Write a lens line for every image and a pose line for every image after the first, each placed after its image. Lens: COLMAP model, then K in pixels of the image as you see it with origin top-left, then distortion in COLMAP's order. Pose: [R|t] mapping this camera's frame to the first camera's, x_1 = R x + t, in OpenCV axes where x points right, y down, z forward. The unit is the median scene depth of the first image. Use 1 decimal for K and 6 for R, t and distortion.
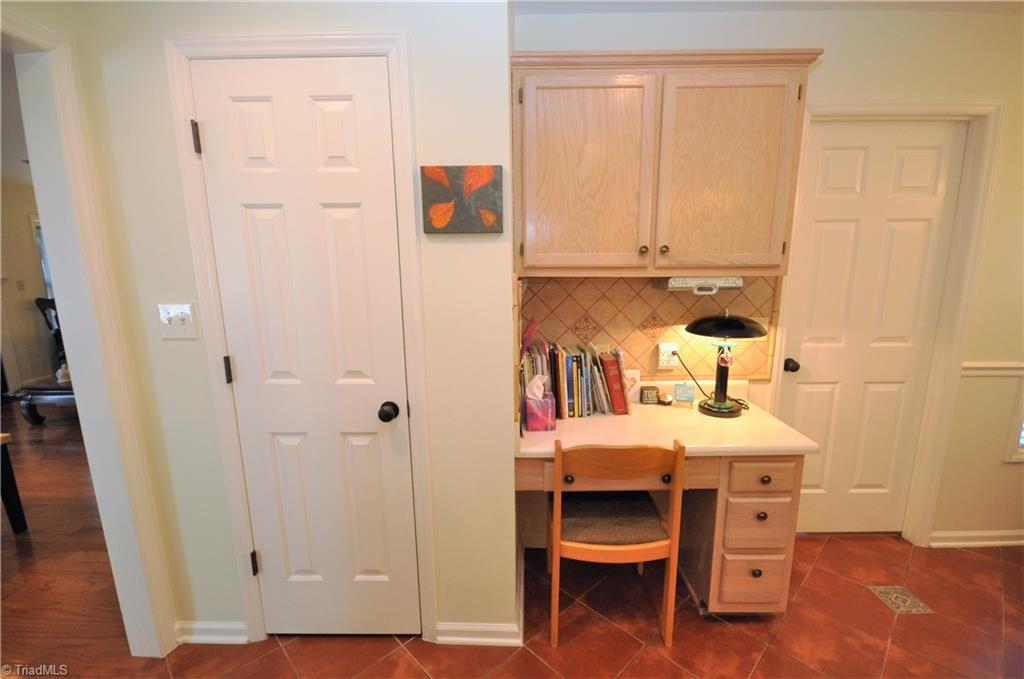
lens RADIAL K [[449.3, 0, 510.3], [0, 449.3, 344.2], [0, 0, 1]] dist [0.000280, -0.001085]
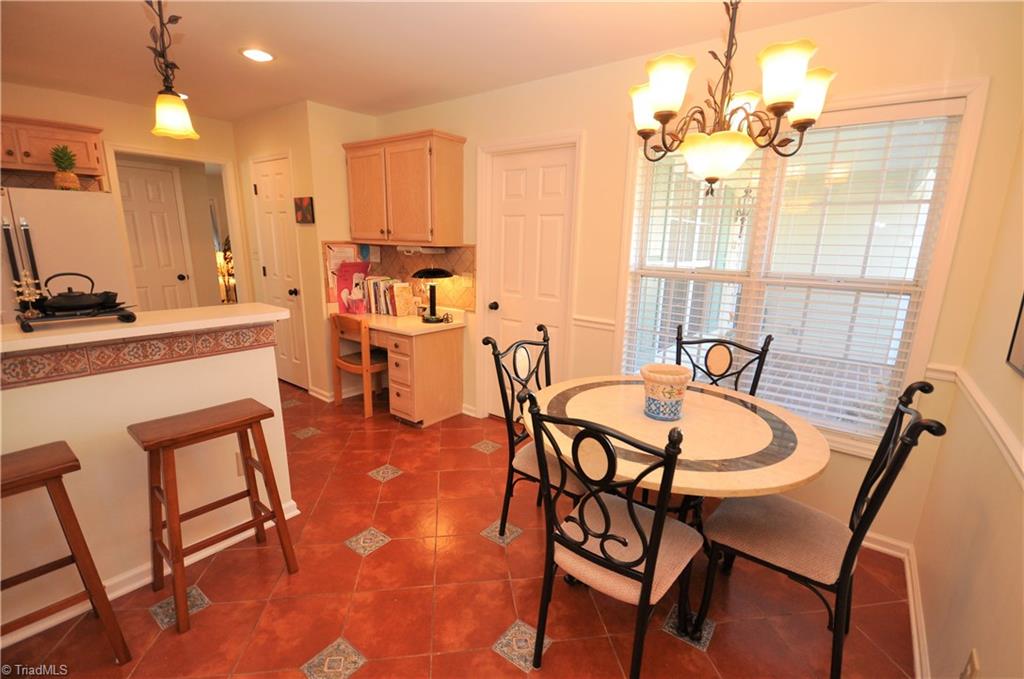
lens RADIAL K [[449.3, 0, 511.8], [0, 449.3, 342.5], [0, 0, 1]] dist [0.000280, -0.001085]
pose [[0.804978, 0.159673, -0.571415, 1.979268], [-0.140303, 0.987019, 0.078155, 0.050522], [0.576477, 0.017258, 0.816931, -0.333393]]
